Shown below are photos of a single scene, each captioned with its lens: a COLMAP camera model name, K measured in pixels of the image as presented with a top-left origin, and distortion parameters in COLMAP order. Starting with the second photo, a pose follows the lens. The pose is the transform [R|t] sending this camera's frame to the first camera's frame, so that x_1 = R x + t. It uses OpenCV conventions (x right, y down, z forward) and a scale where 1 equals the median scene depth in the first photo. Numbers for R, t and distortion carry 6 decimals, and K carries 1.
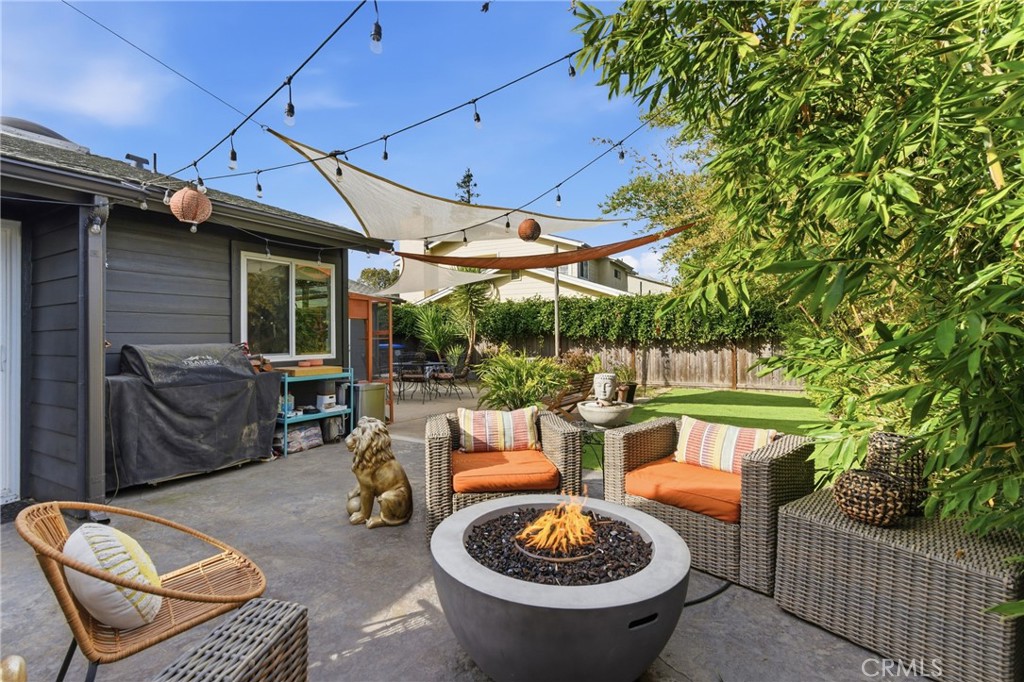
lens RADIAL K [[466.6, 0, 503.9], [0, 466.6, 331.8], [0, 0, 1]] dist [-0.001261, 0.001511]
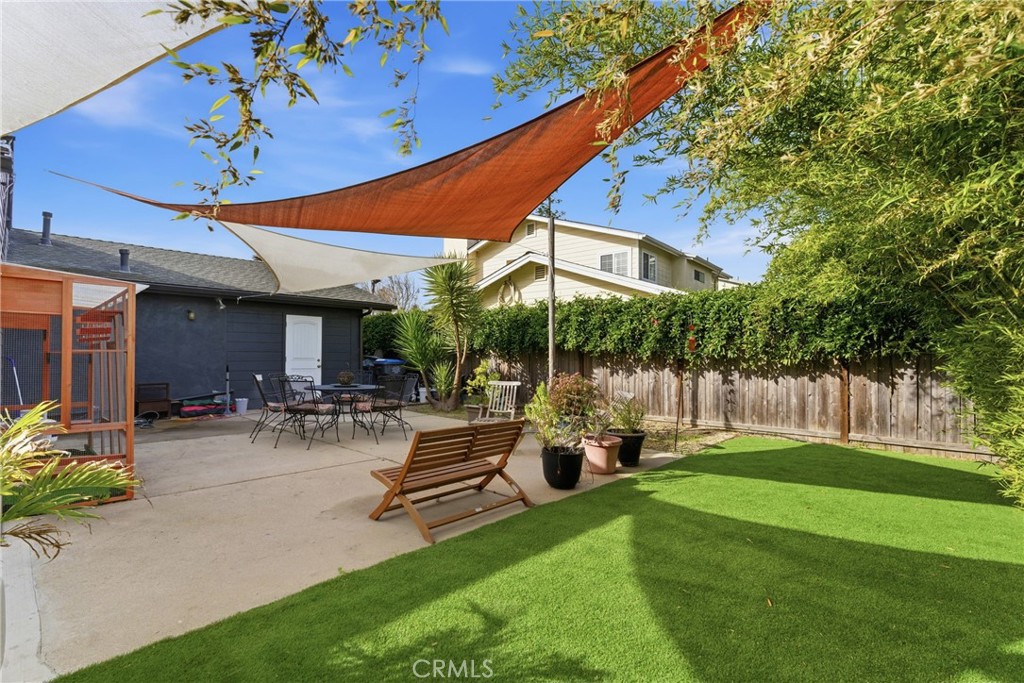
lens RADIAL K [[466.6, 0, 504.2], [0, 466.6, 346.8], [0, 0, 1]] dist [-0.001261, 0.001511]
pose [[0.977667, 0.009057, -0.209966, 0.177335], [-0.009167, 0.999958, 0.000451, 0.002864], [0.209961, 0.001484, 0.977709, 0.296537]]
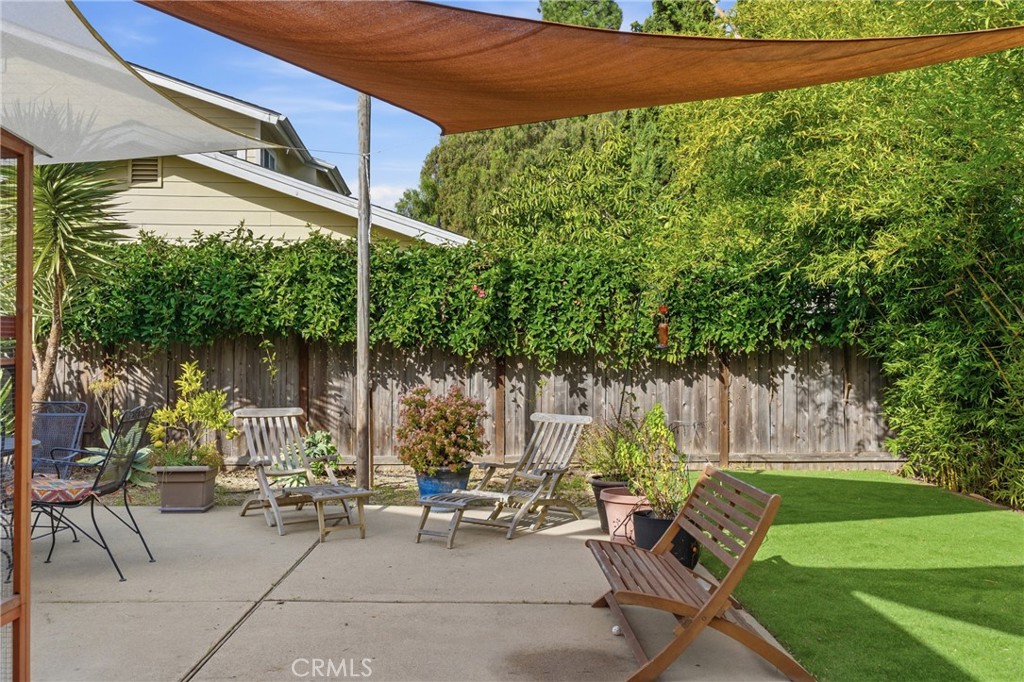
lens RADIAL K [[914.4, 0, 511.6], [0, 914.4, 341.1], [0, 0, 1]] dist [-0.035175, 0.011730]
pose [[0.844346, 0.010408, 0.535698, -0.145404], [-0.015577, 0.999866, 0.005126, 0.001555], [-0.535572, -0.012673, 0.844394, 0.345436]]
